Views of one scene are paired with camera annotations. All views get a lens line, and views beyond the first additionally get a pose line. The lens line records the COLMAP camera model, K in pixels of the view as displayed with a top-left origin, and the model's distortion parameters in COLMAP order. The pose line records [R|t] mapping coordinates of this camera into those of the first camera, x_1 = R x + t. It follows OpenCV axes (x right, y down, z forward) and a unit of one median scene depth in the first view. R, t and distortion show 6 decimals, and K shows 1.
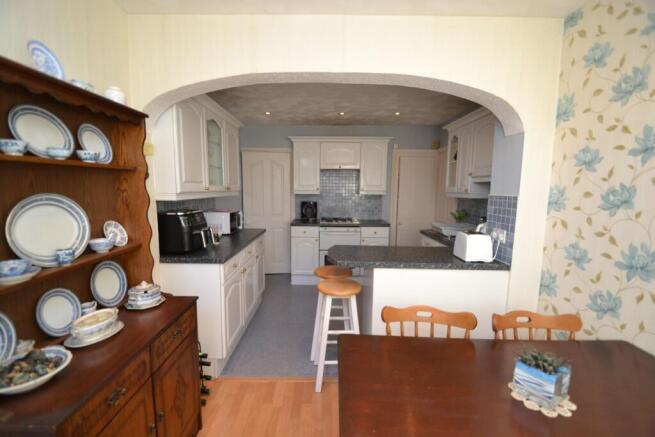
lens RADIAL K [[289.2, 0, 323.9], [0, 289.2, 219.5], [0, 0, 1]] dist [-0.003859, -0.000630]
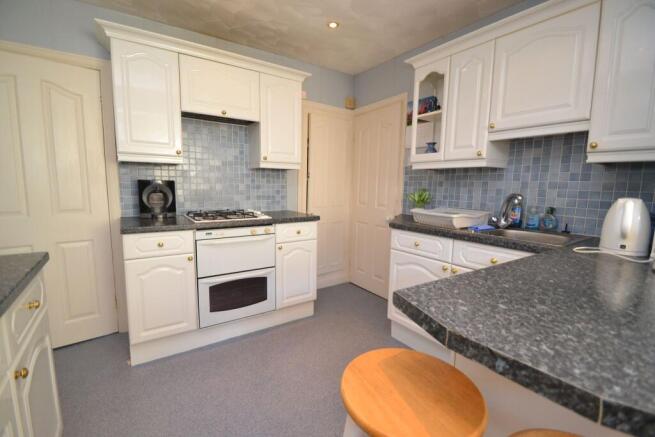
lens RADIAL K [[295.8, 0, 325.6], [0, 295.8, 221.6], [0, 0, 1]] dist [-0.015557, -0.000261]
pose [[0.825601, -0.065642, 0.560423, -0.101284], [0.050387, 0.997819, 0.042645, 0.001337], [-0.562000, -0.006970, 0.827108, 0.454424]]
